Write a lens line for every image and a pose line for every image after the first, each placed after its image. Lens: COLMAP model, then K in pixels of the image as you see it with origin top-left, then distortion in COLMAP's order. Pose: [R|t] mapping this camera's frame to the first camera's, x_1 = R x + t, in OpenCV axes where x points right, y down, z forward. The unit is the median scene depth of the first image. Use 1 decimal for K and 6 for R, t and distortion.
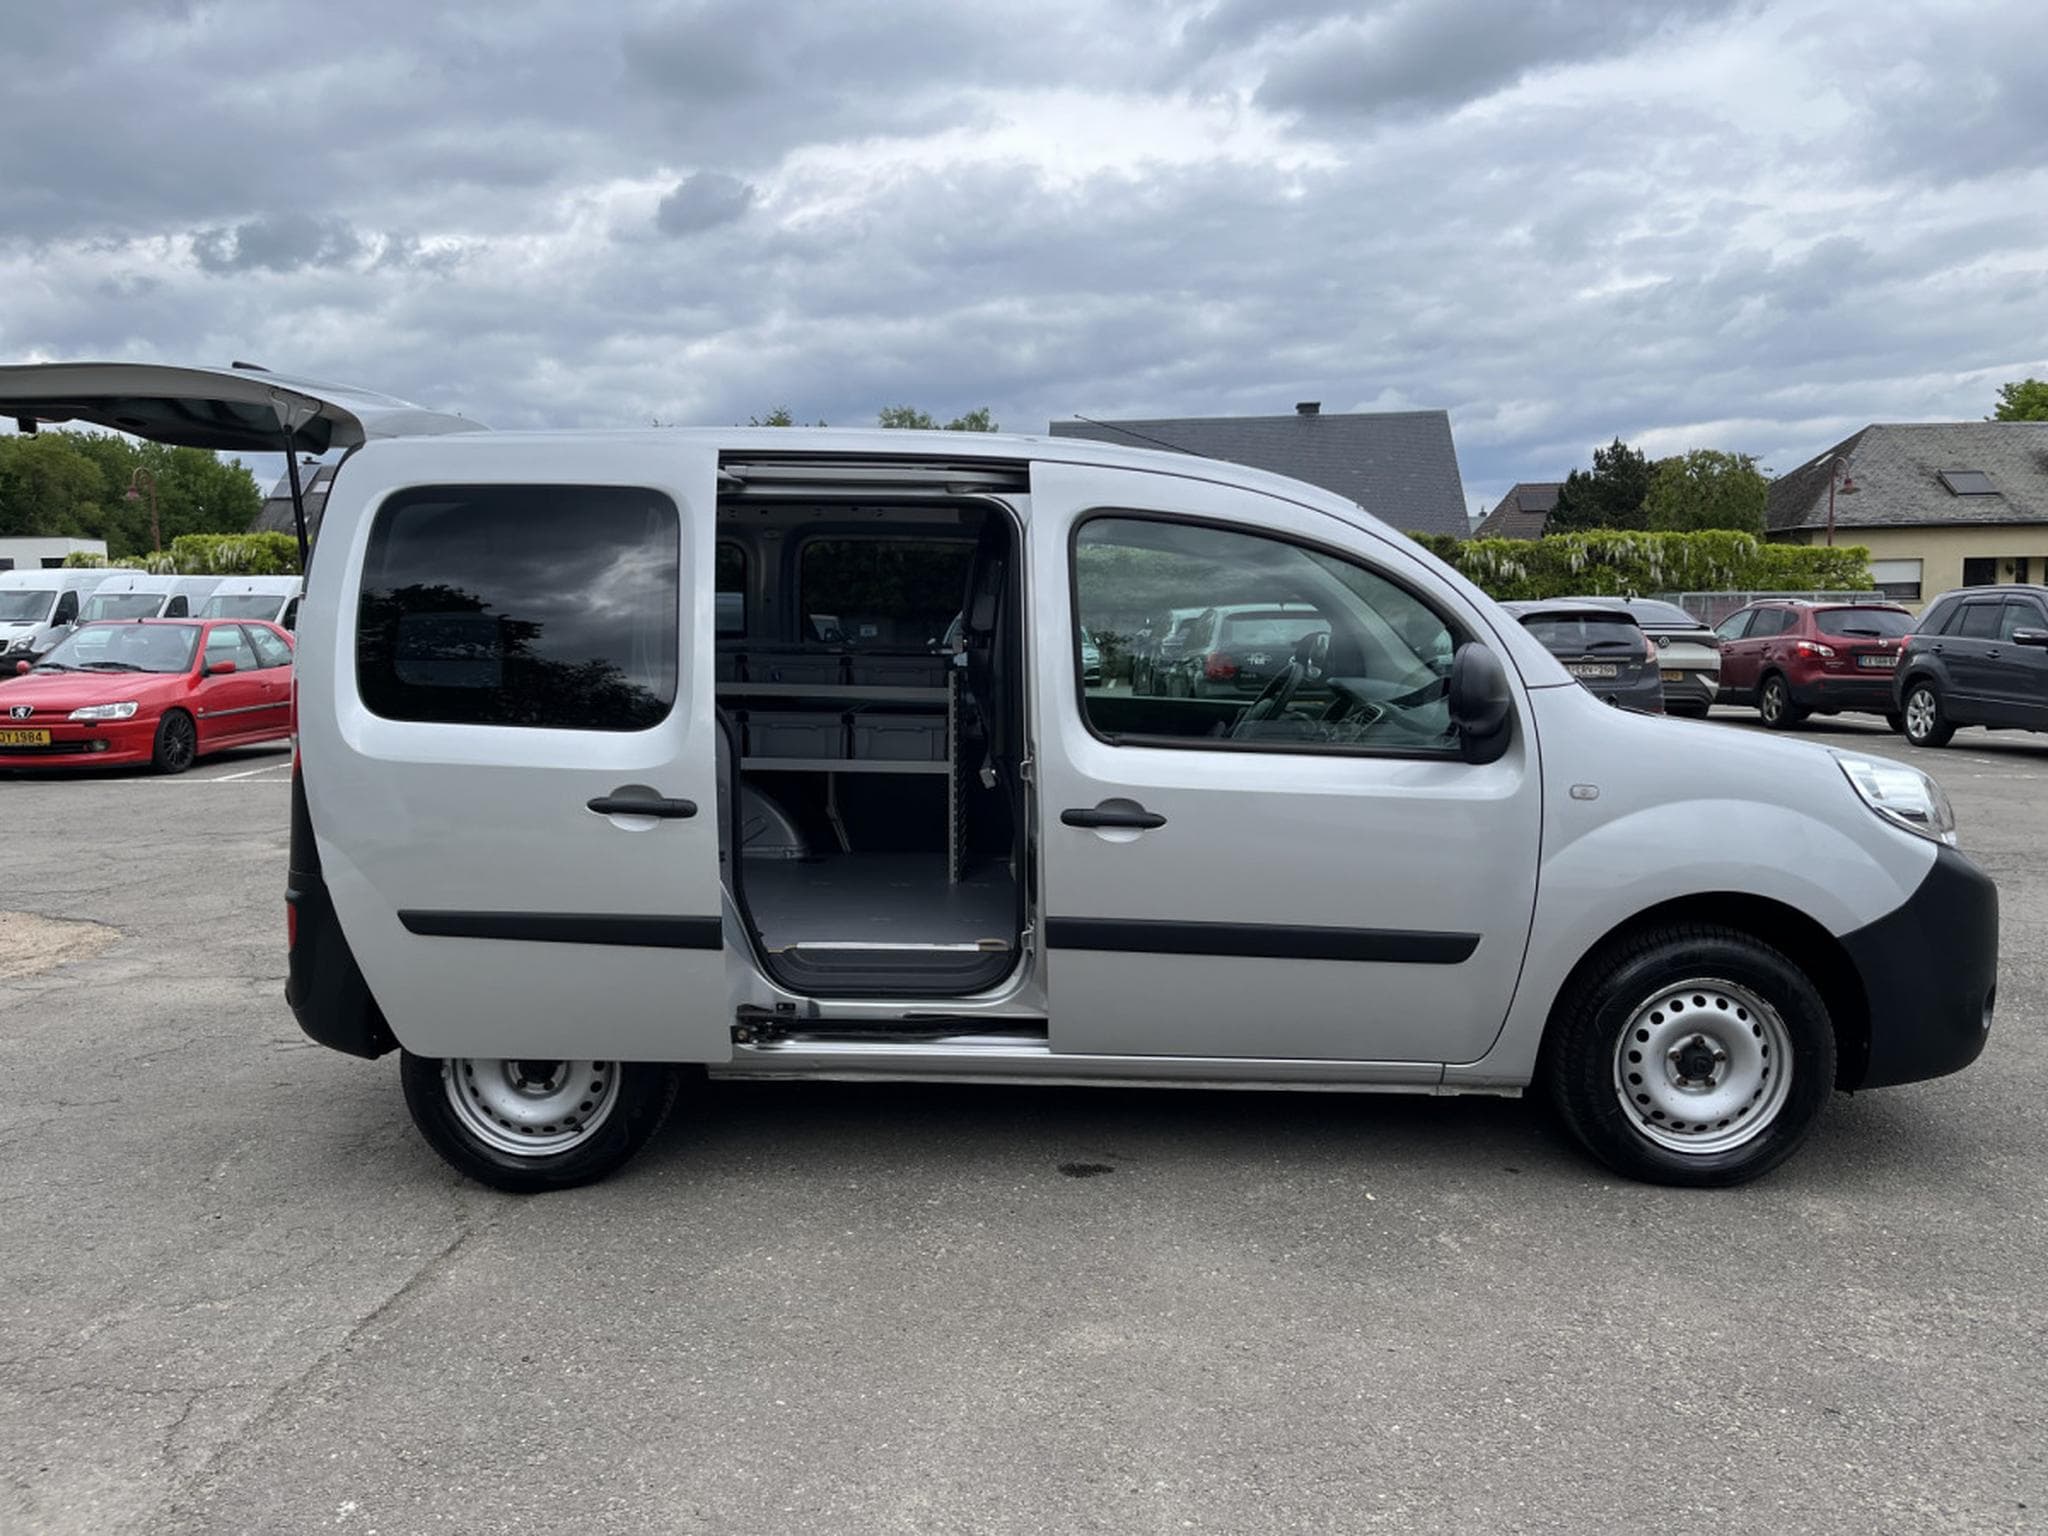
lens RADIAL K [[1566.3, 0, 1028.8], [0, 1566.3, 767.9], [0, 0, 1]] dist [0.044182, -0.074312]
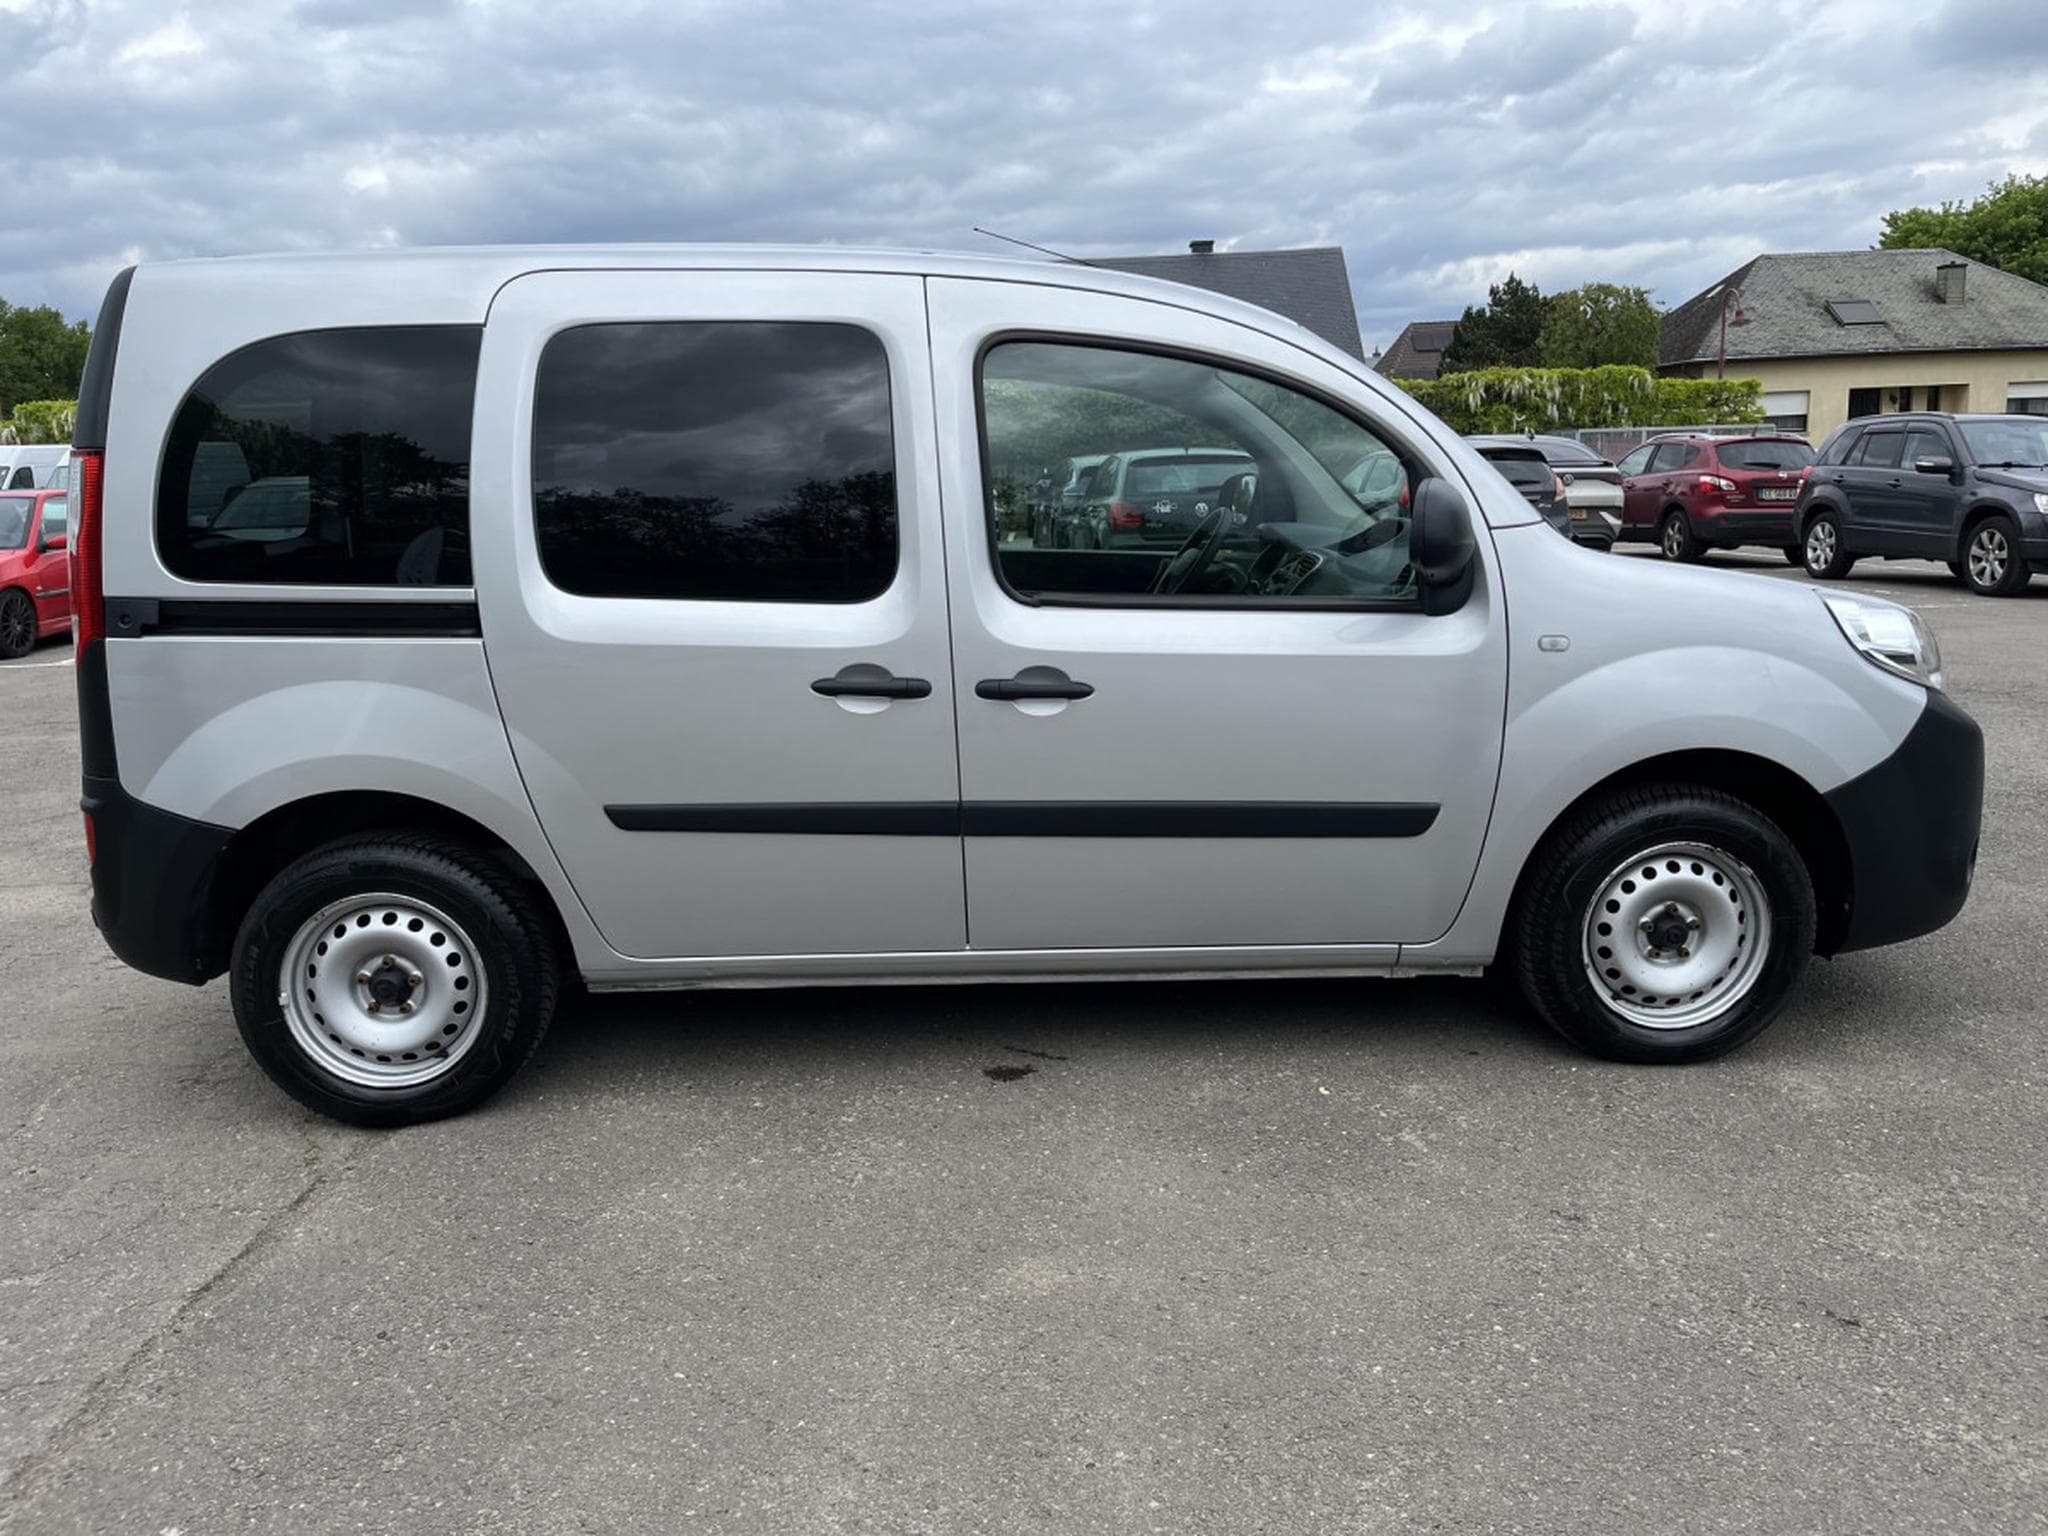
lens RADIAL K [[1566.3, 0, 1035.9], [0, 1566.3, 769.9], [0, 0, 1]] dist [0.044182, -0.074312]
pose [[0.997253, -0.034636, 0.065470, -0.004793], [0.028365, 0.995131, 0.094392, -0.005857], [-0.068421, -0.092276, 0.993380, 0.115292]]
